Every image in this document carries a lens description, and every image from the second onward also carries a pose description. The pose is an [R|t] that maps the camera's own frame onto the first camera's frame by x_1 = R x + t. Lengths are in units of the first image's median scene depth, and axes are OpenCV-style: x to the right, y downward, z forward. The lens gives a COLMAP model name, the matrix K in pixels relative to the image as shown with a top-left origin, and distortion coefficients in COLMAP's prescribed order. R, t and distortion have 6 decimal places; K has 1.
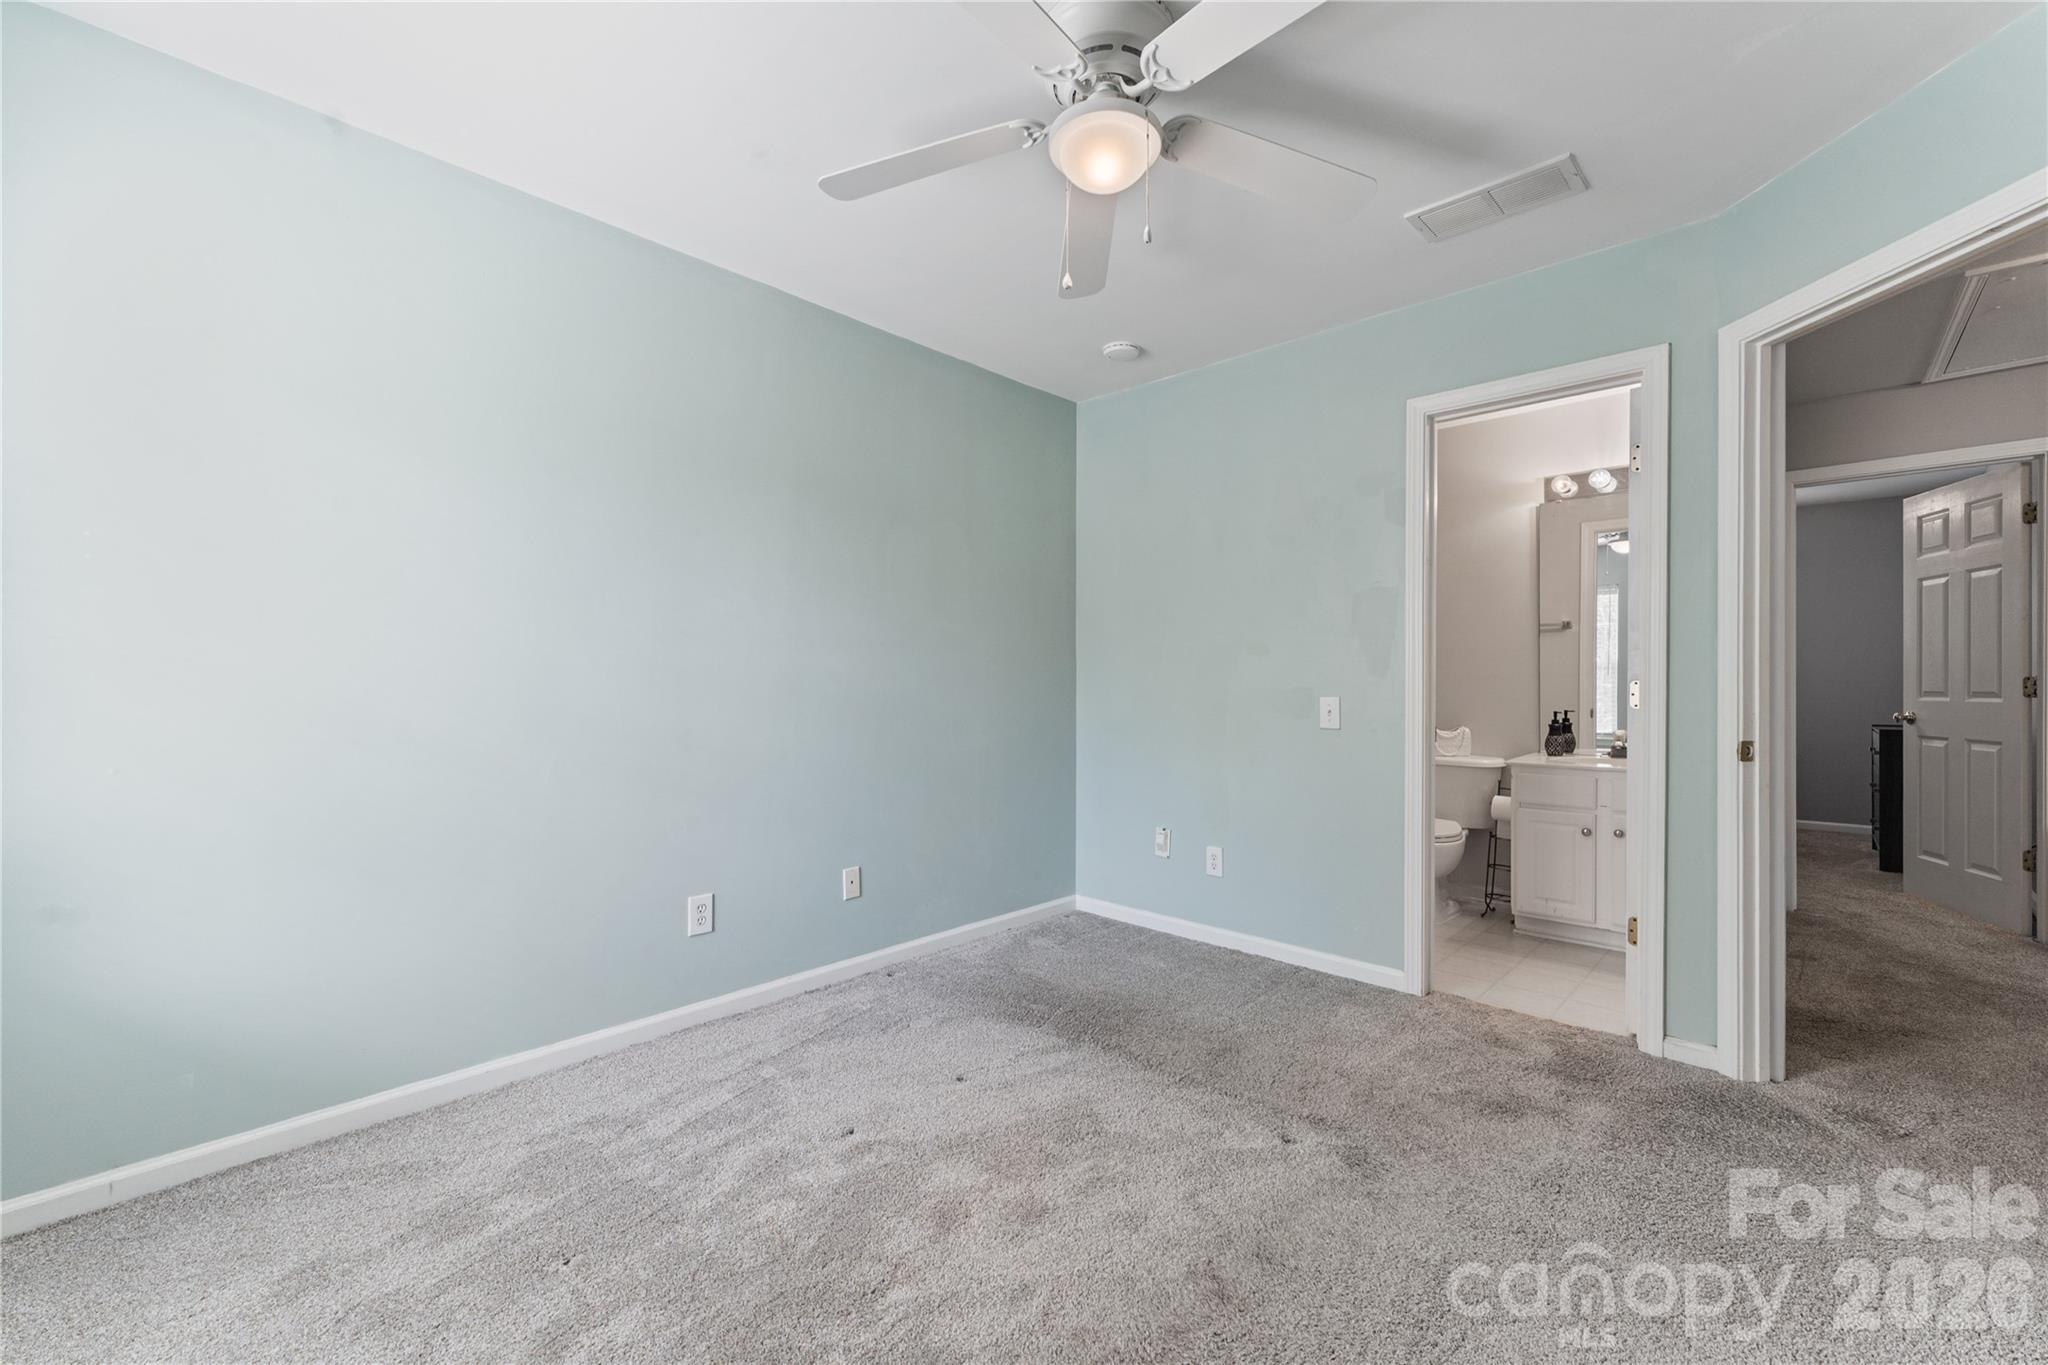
lens RADIAL K [[838.5, 0, 1033.9], [0, 838.5, 681.5], [0, 0, 1]] dist [0.017055, 0.000365]
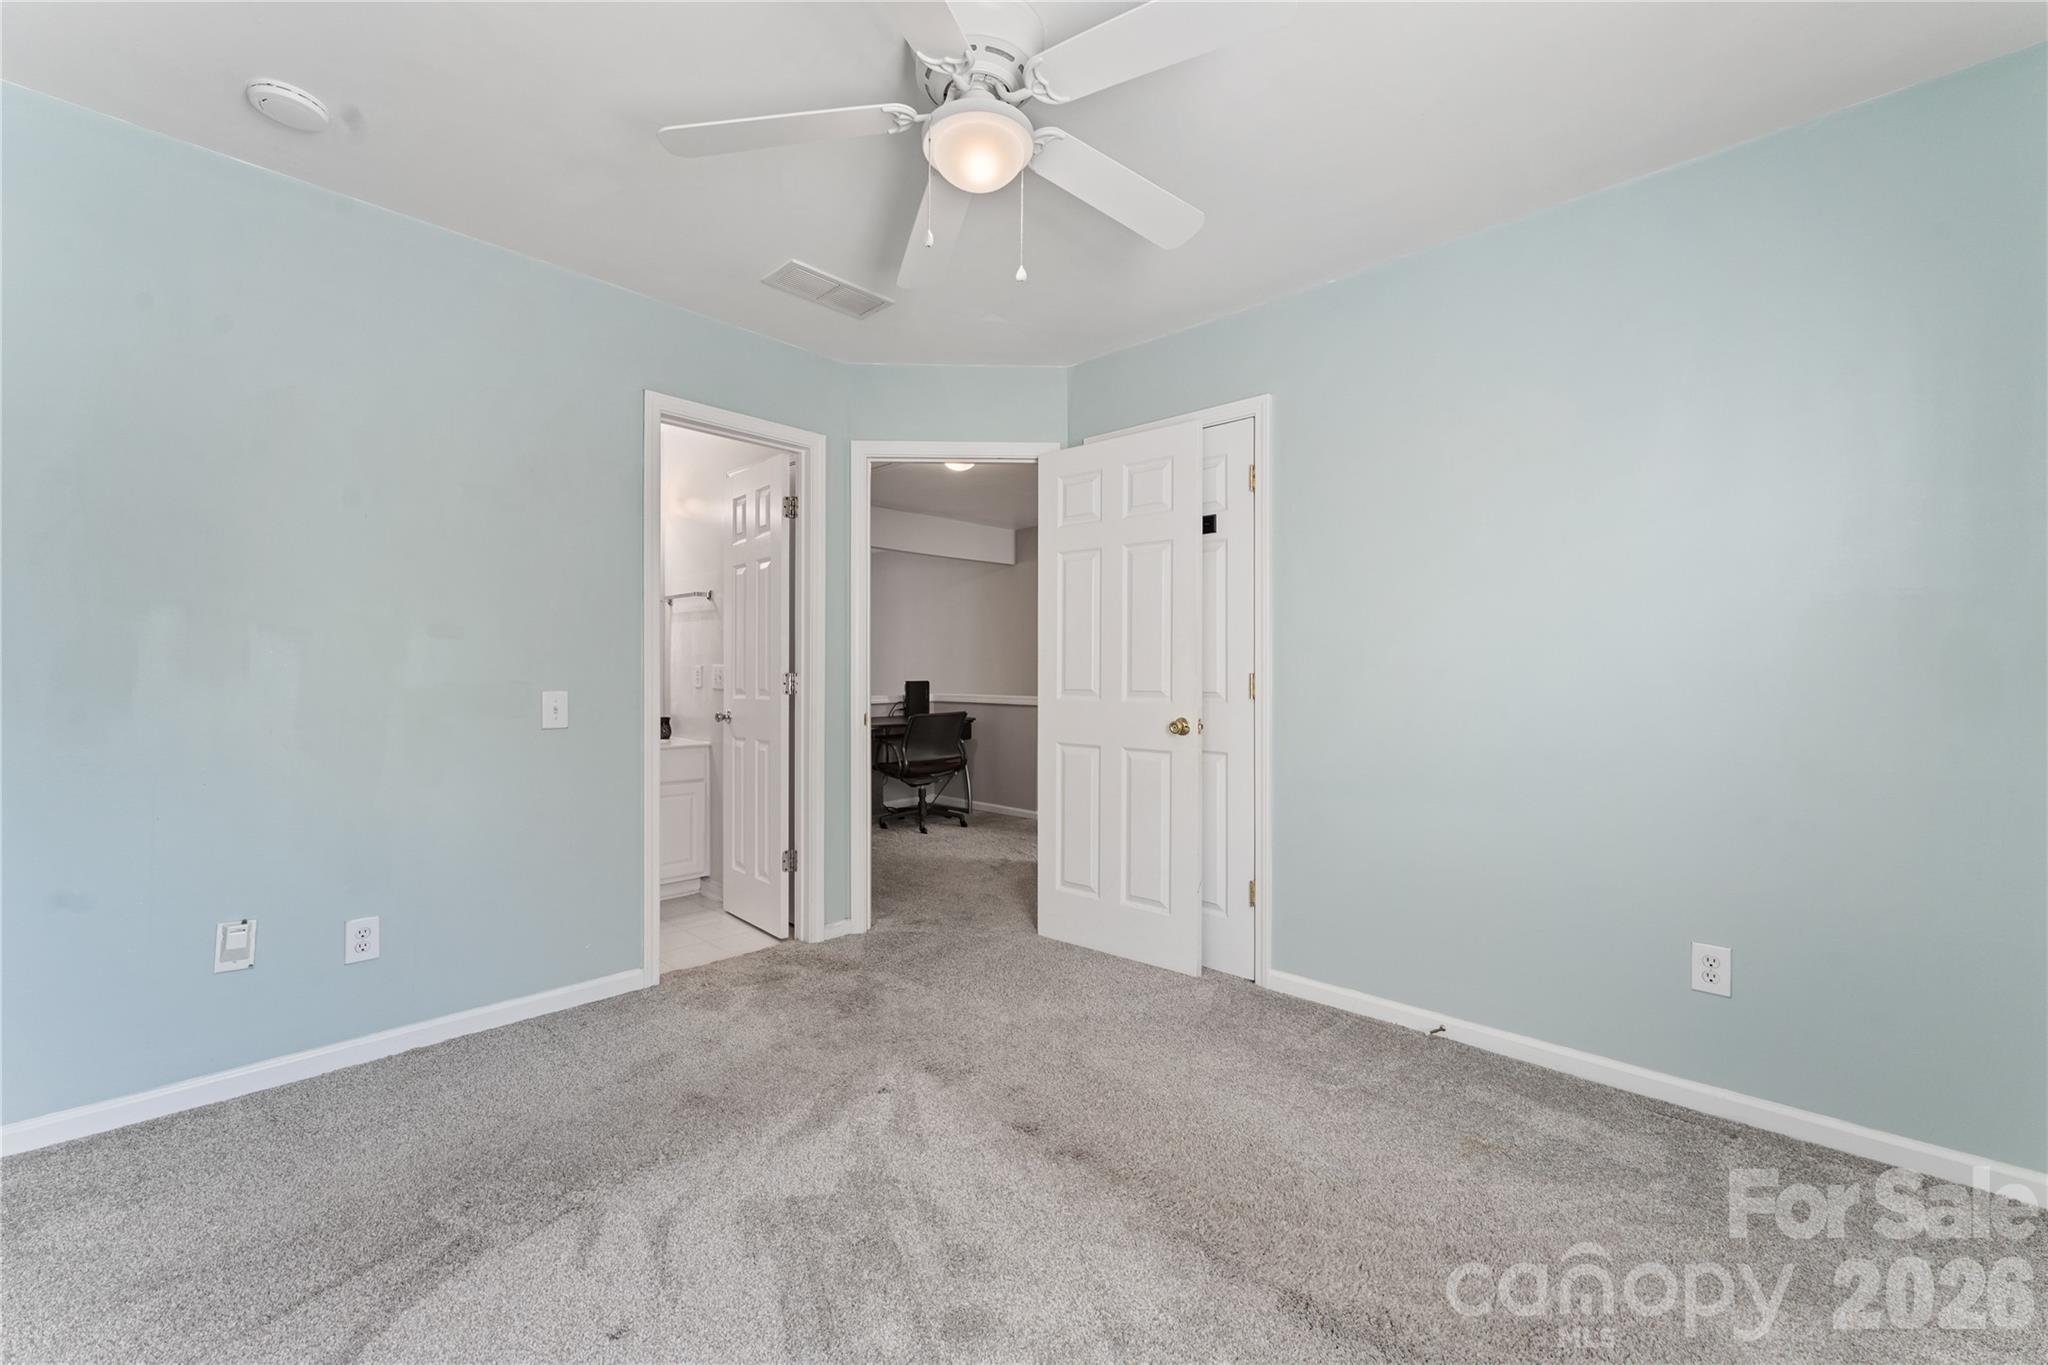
lens RADIAL K [[838.5, 0, 1023.8], [0, 838.5, 670.8], [0, 0, 1]] dist [0.017055, 0.000365]
pose [[0.011547, 0.000158, 0.999933, -0.619419], [-0.008882, 0.999961, -0.000056, -0.008648], [-0.999894, -0.008881, 0.011548, 0.620493]]
